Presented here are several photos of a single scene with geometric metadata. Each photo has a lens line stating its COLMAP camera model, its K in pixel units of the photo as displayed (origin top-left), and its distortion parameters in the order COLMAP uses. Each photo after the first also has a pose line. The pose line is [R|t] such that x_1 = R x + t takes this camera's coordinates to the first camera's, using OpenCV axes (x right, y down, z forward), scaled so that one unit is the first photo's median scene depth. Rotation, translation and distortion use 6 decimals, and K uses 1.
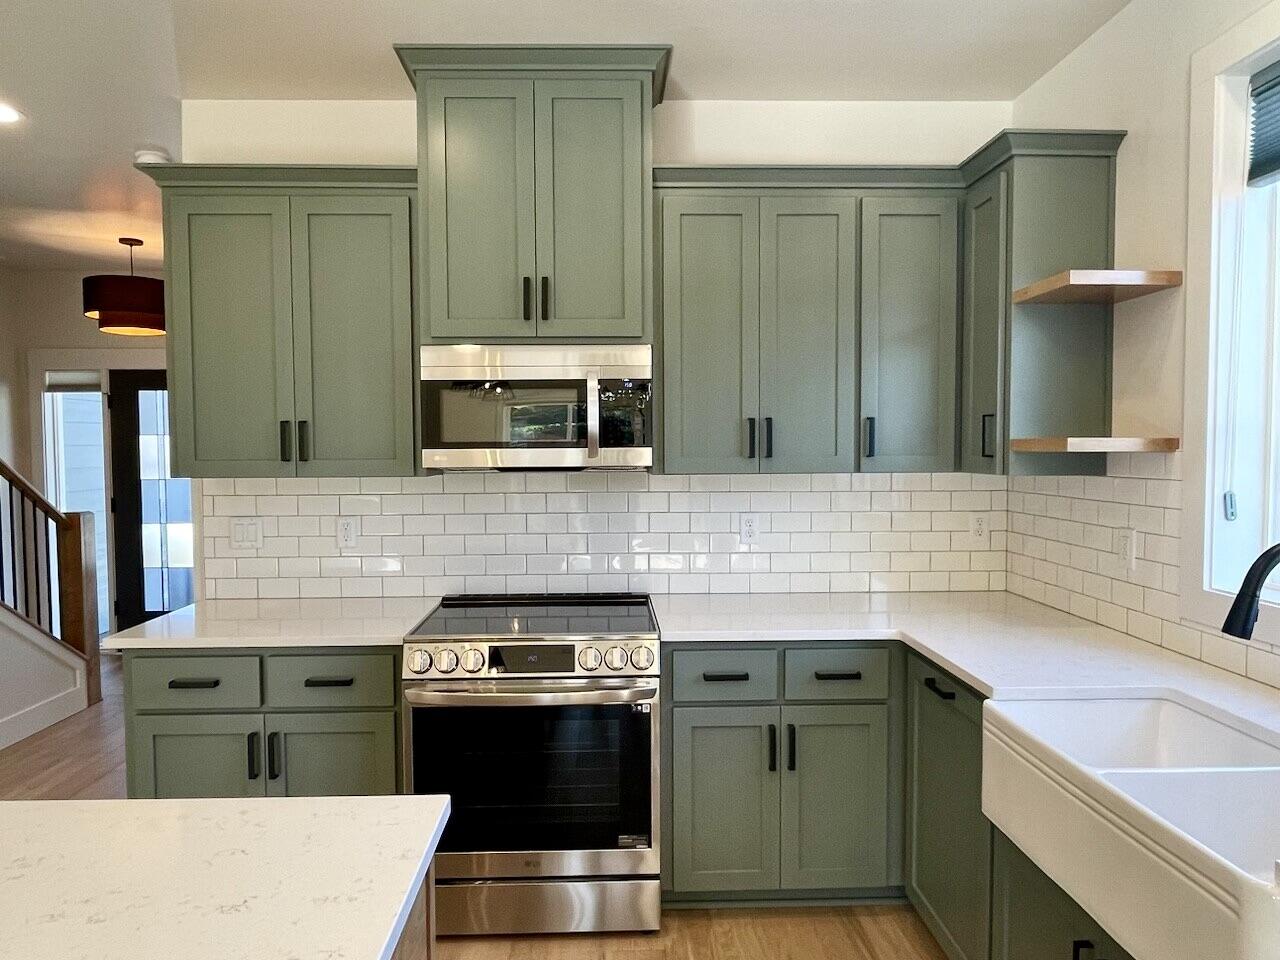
lens RADIAL K [[835.7, 0, 623.1], [0, 835.7, 480.1], [0, 0, 1]] dist [-0.001929, -0.000871]
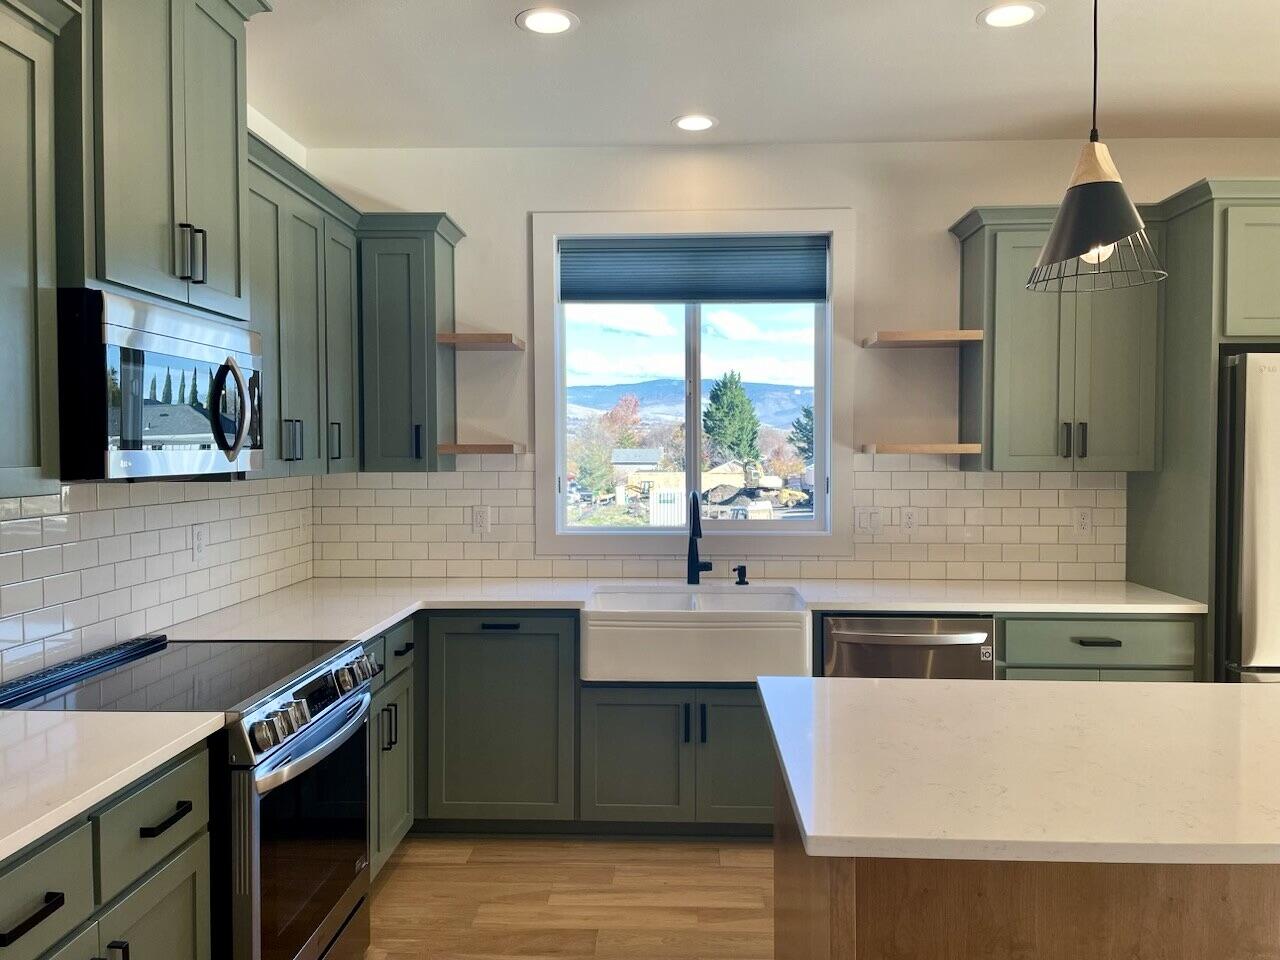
lens RADIAL K [[956.8, 0, 642.4], [0, 956.8, 472.4], [0, 0, 1]] dist [0.049732, -0.057852]
pose [[0.067587, -0.017348, 0.997563, -0.956920], [0.042279, 0.999000, 0.014509, -0.012176], [-0.996817, 0.041196, 0.068253, 0.533424]]
